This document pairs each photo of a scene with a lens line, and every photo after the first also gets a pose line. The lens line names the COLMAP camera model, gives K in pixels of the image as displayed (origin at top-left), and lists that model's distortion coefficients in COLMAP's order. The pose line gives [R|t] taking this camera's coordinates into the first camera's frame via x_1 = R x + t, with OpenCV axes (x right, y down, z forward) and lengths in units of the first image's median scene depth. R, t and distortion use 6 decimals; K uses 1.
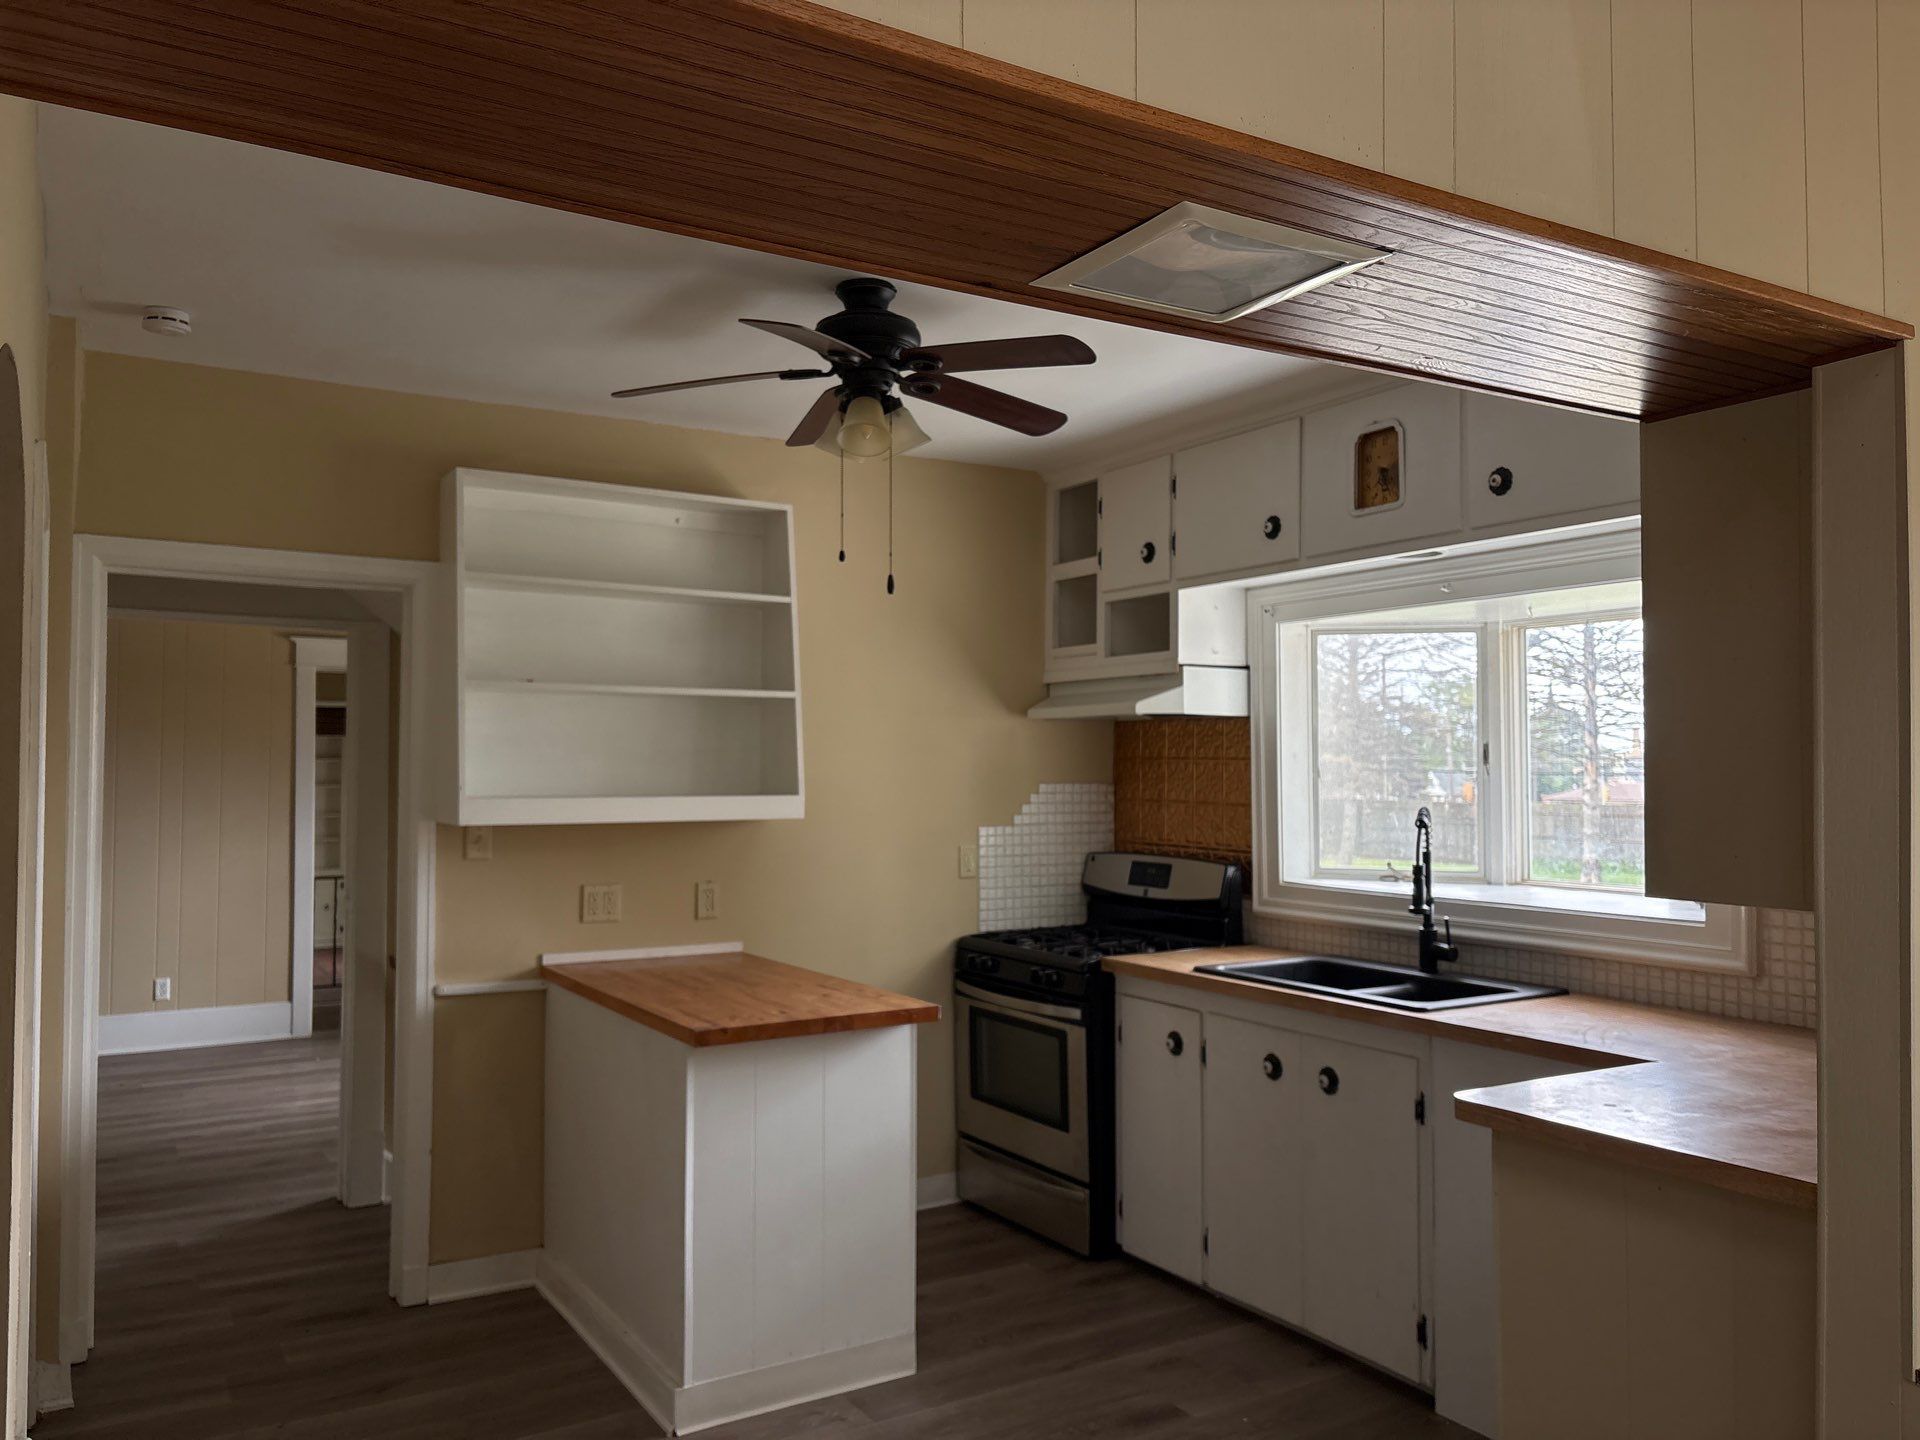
lens RADIAL K [[1421.8, 0, 960.0], [0, 1421.8, 720.0], [0, 0, 1]] dist [0.004419, -0.202236]
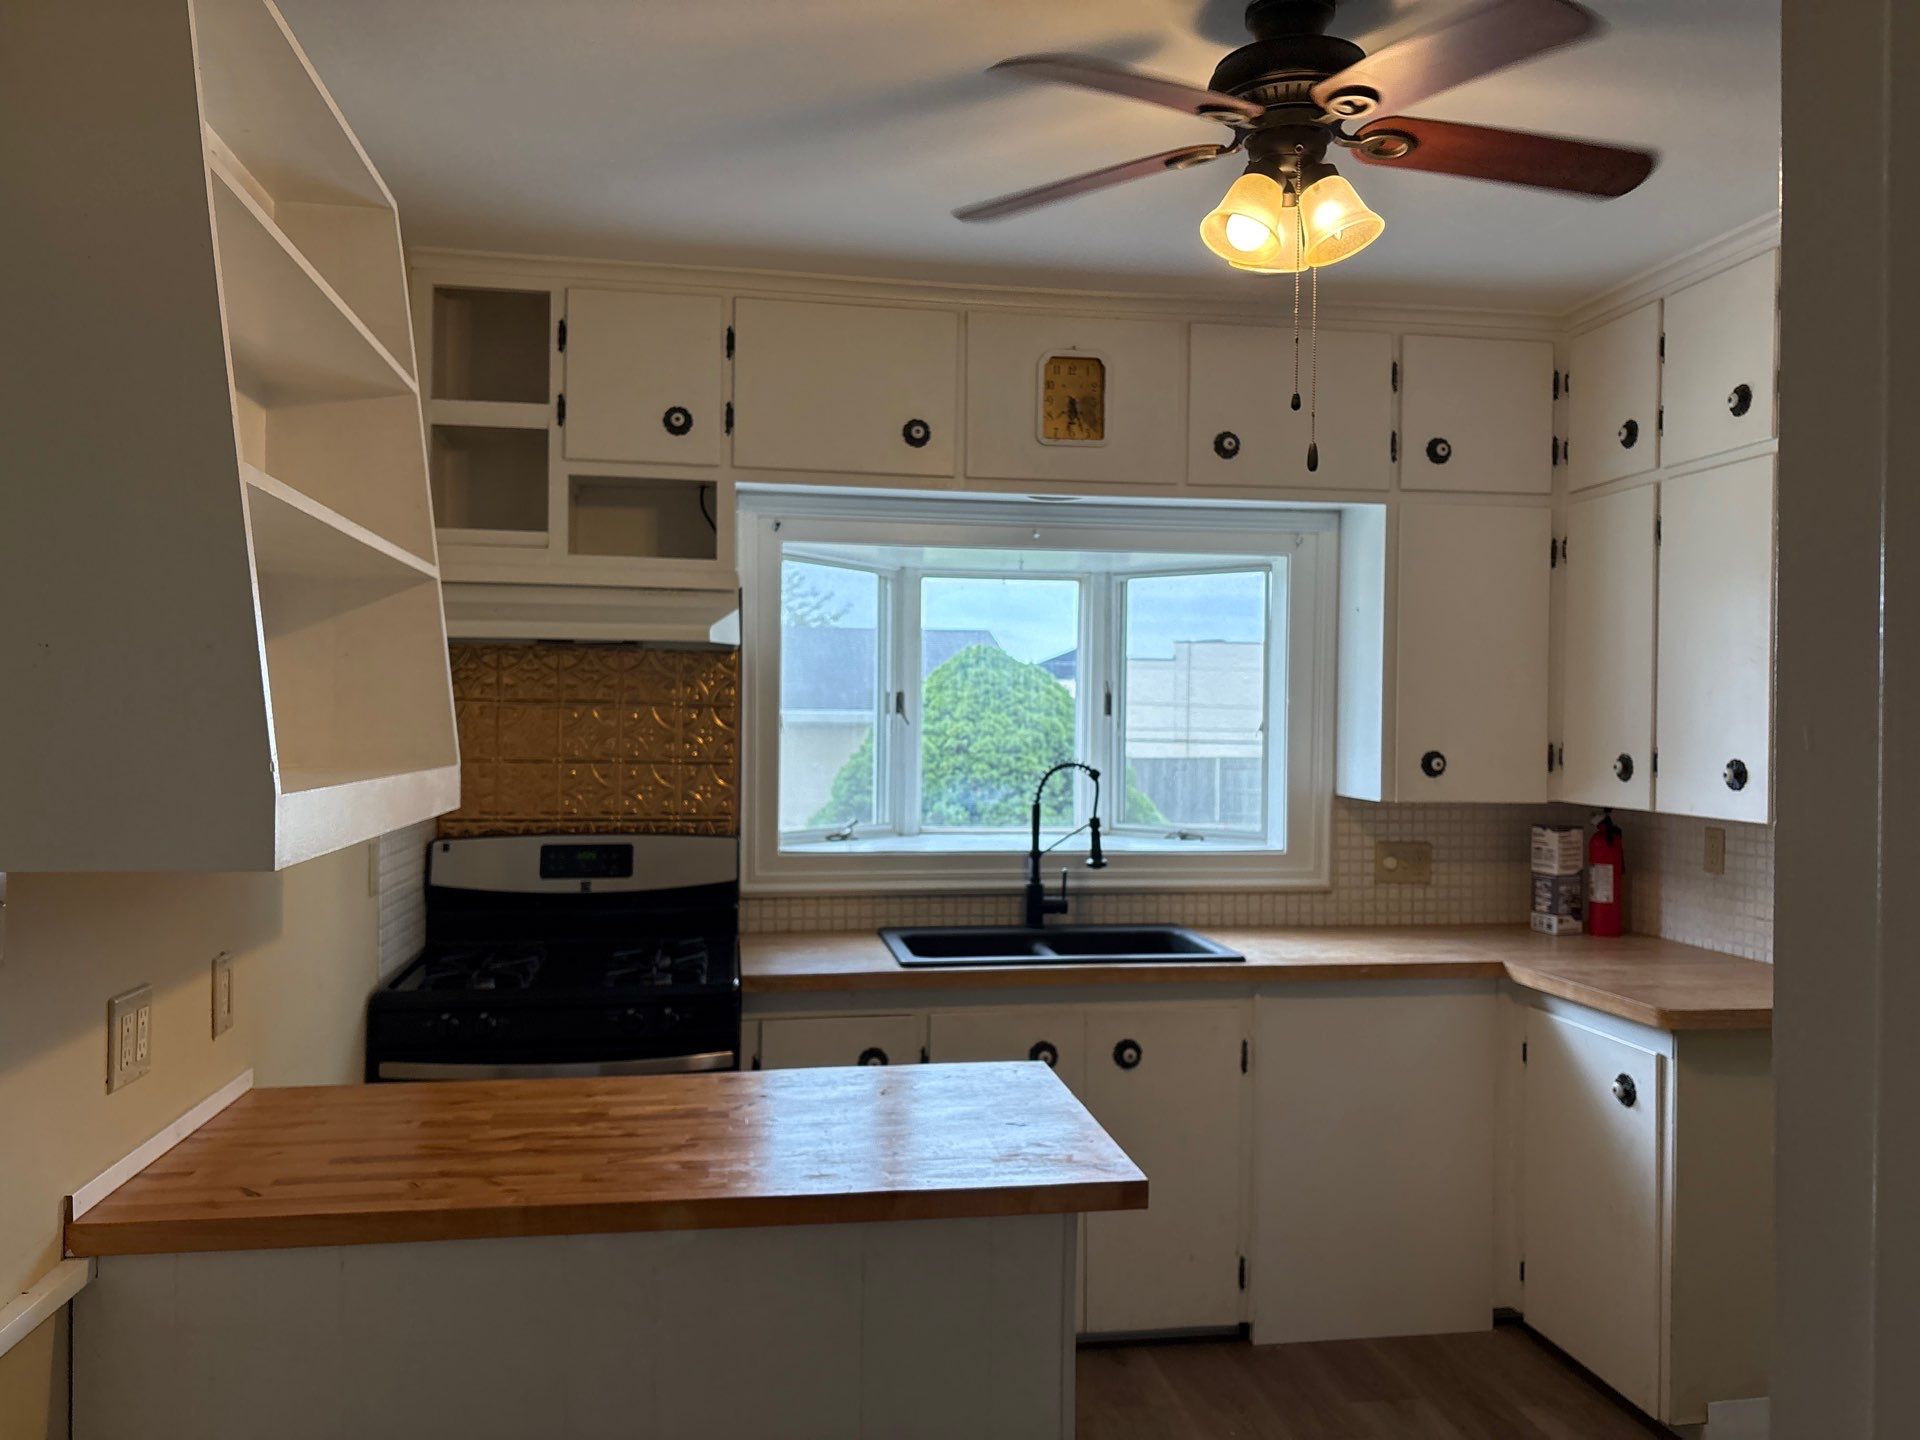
lens RADIAL K [[1421.8, 0, 960.0], [0, 1421.8, 720.0], [0, 0, 1]] dist [0.004419, -0.202236]
pose [[0.346724, -0.000492, 0.937967, -0.588549], [-0.040416, 0.999063, 0.015465, 0.022108], [-0.937096, -0.043271, 0.346379, 0.705719]]
